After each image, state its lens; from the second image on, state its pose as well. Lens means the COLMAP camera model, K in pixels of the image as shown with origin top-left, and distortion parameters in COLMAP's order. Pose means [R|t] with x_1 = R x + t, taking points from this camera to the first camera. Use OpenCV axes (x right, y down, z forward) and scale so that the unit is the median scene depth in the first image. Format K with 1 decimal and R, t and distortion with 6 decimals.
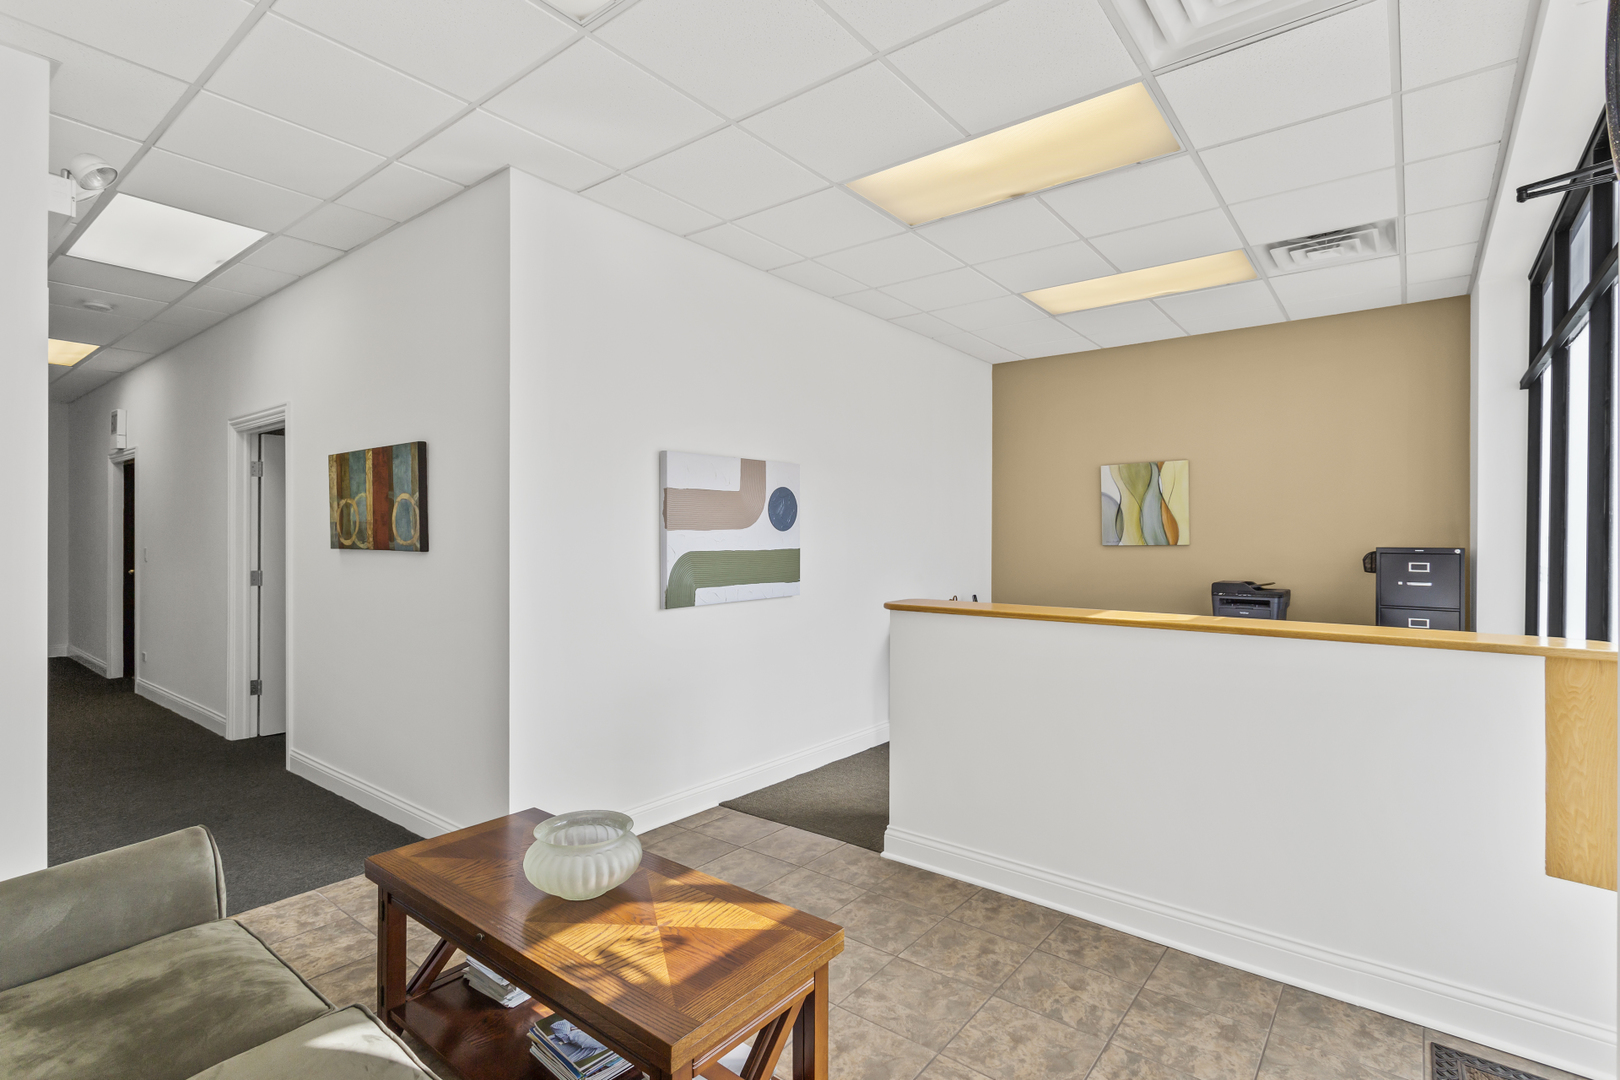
lens RADIAL K [[771.9, 0, 806.8], [0, 771.9, 539.1], [0, 0, 1]] dist [-0.002840, 0.000266]
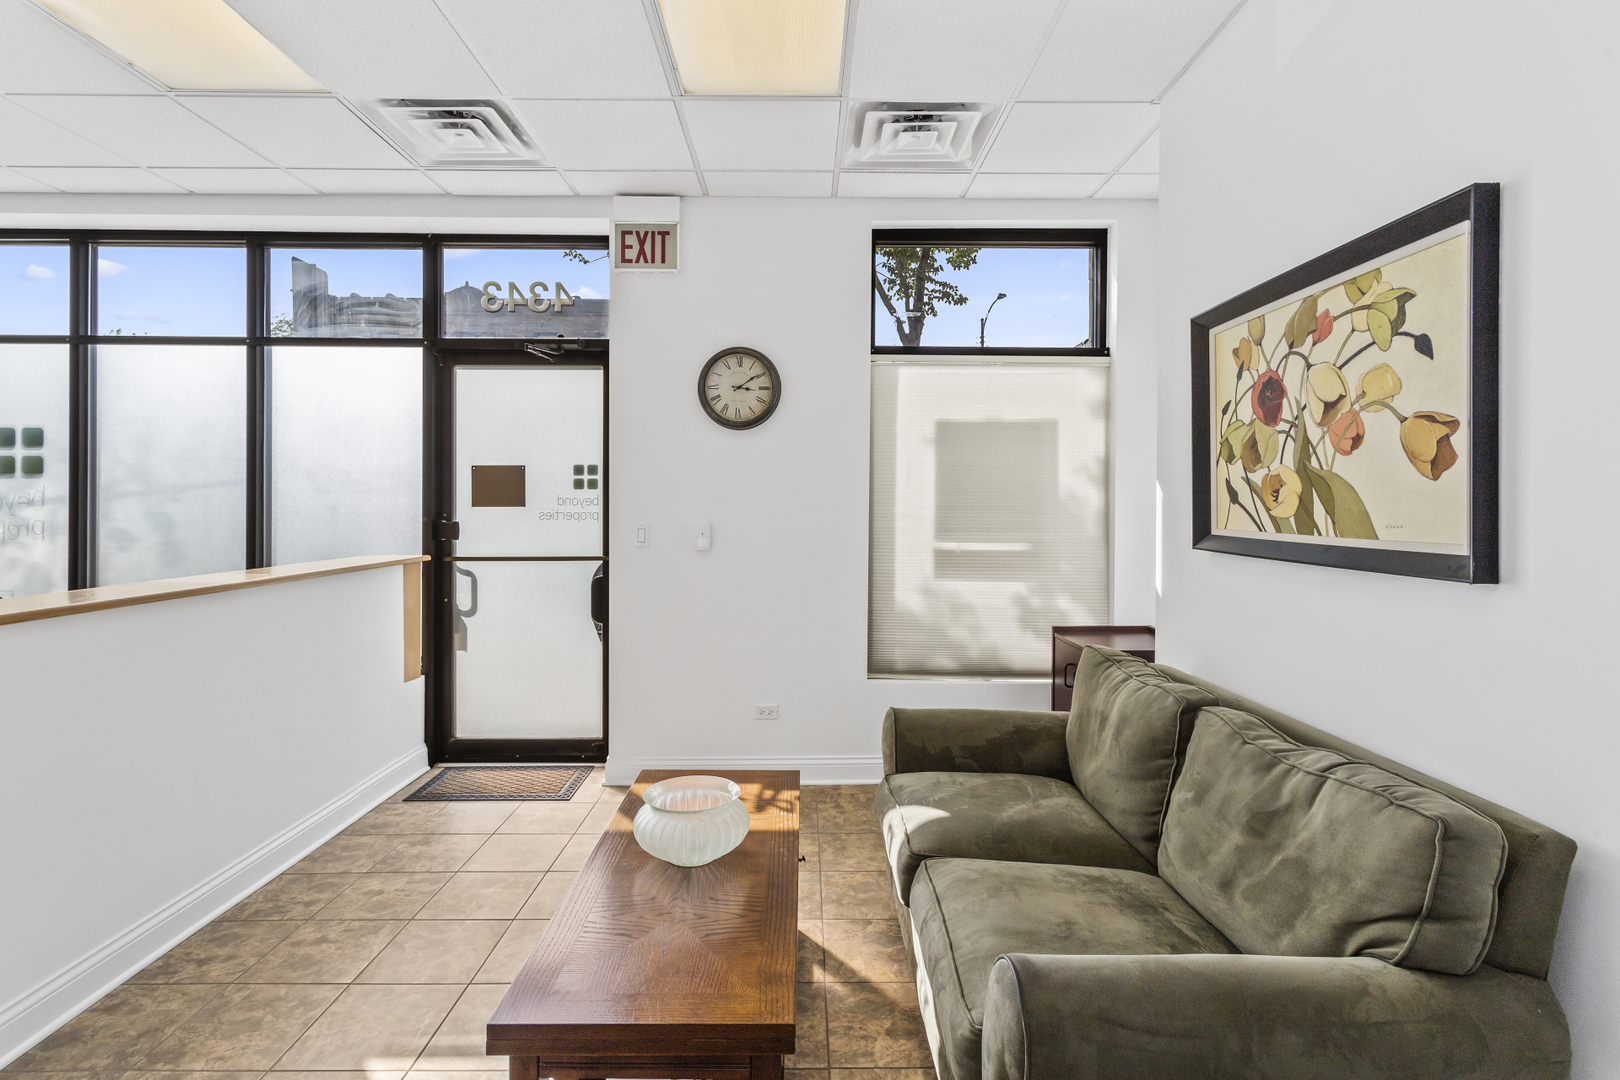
lens RADIAL K [[771.9, 0, 808.5], [0, 771.9, 503.5], [0, 0, 1]] dist [-0.002840, 0.000266]
pose [[-0.623330, -0.007368, 0.781924, -0.575556], [-0.003043, 0.999971, 0.006997, -0.002306], [-0.781953, 0.001982, -0.623334, 0.748621]]
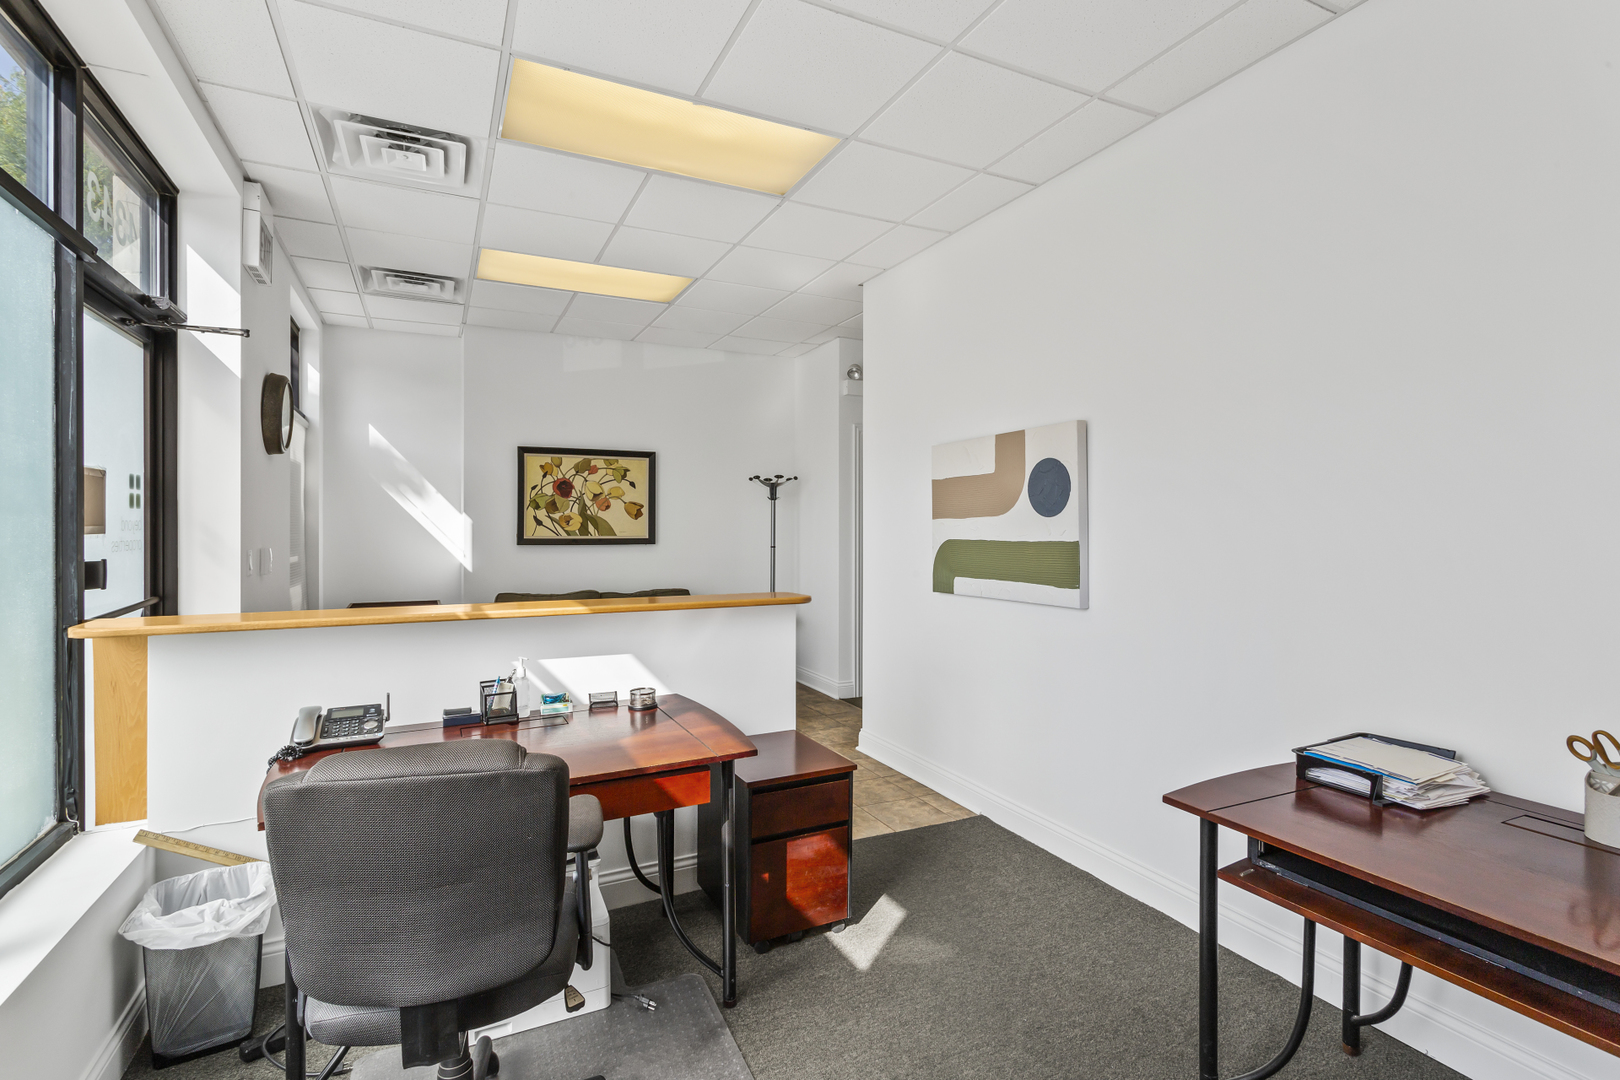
lens RADIAL K [[771.9, 0, 809.3], [0, 771.9, 531.5], [0, 0, 1]] dist [-0.002840, 0.000266]
pose [[-0.431213, 0.001813, -0.902249, 0.839444], [-0.006633, 0.999965, 0.005180, 0.001506], [0.902226, 0.008218, -0.431185, 1.259196]]
